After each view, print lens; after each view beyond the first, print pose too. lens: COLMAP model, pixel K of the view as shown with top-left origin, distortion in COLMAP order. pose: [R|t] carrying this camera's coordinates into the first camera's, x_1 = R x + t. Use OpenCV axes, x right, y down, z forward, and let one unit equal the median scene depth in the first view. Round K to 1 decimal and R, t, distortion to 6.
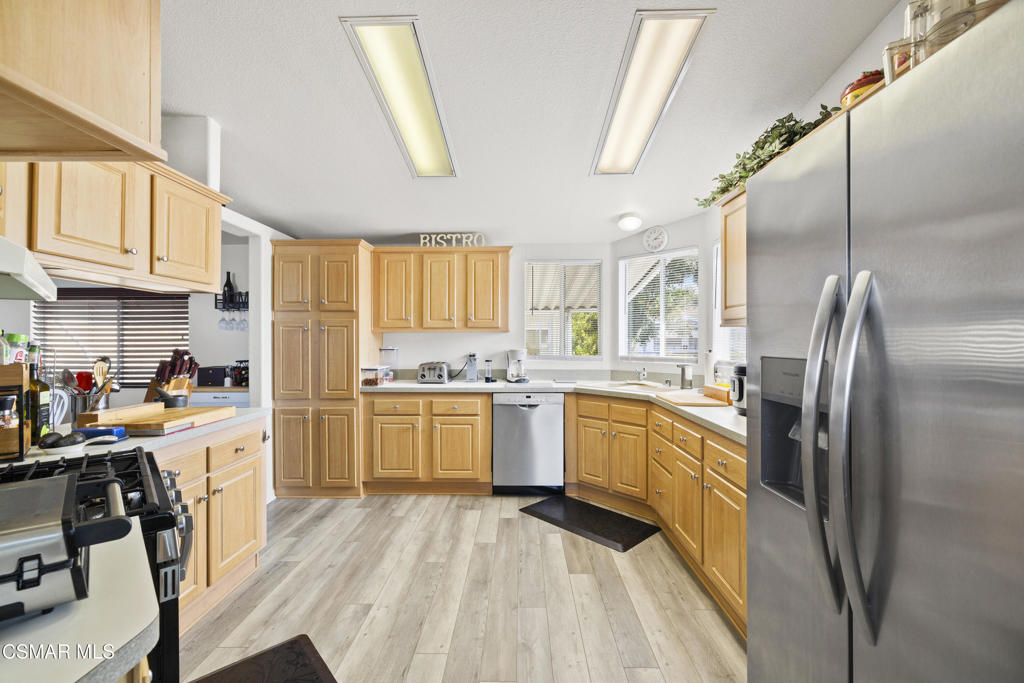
lens RADIAL K [[422.9, 0, 512.0], [0, 422.9, 341.5], [0, 0, 1]] dist [-0.000016, 0.000025]
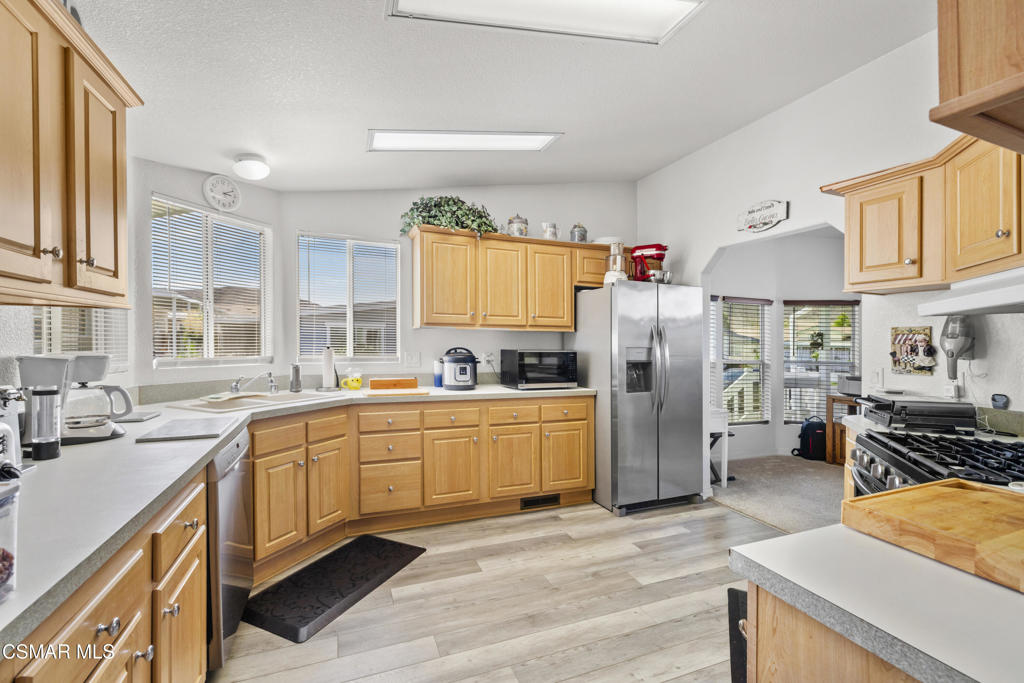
lens RADIAL K [[437.0, 0, 512.0], [0, 437.0, 341.5], [0, 0, 1]] dist [-0.000567, -0.000082]
pose [[-0.384215, -0.008854, 0.923201, -0.623901], [-0.012405, 0.999913, 0.004427, 0.001040], [-0.923160, -0.009751, -0.384292, 0.993158]]
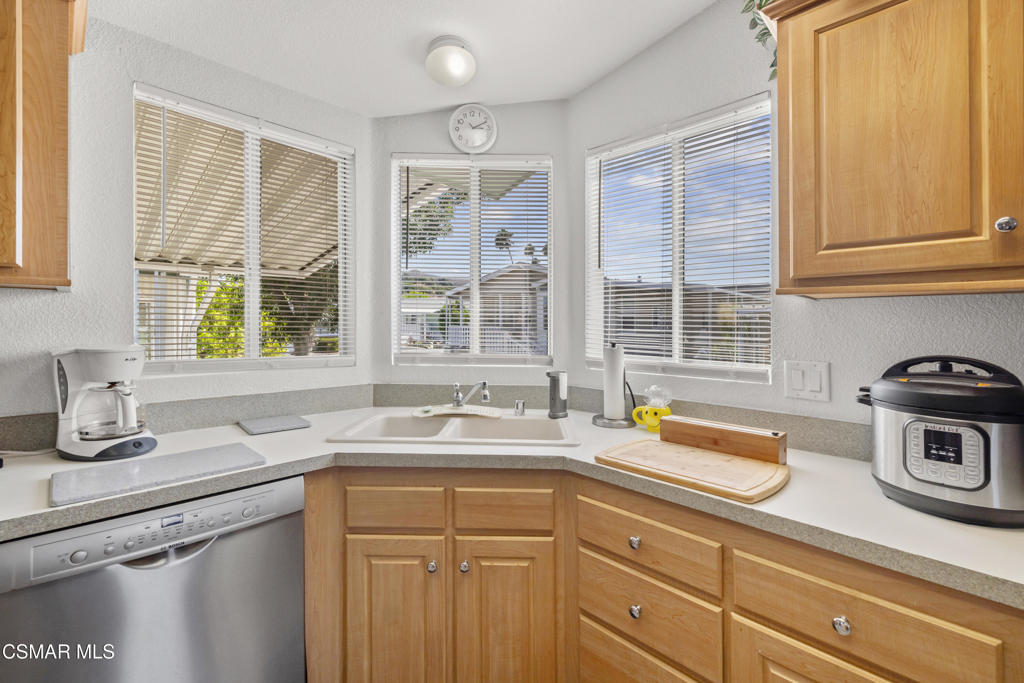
lens RADIAL K [[435.2, 0, 513.0], [0, 435.2, 328.7], [0, 0, 1]] dist [-0.001333, 0.000007]
pose [[0.694270, 0.001271, 0.719713, -0.011797], [-0.005836, 0.999976, 0.003864, 0.003809], [-0.719691, -0.006883, 0.694261, 0.709605]]
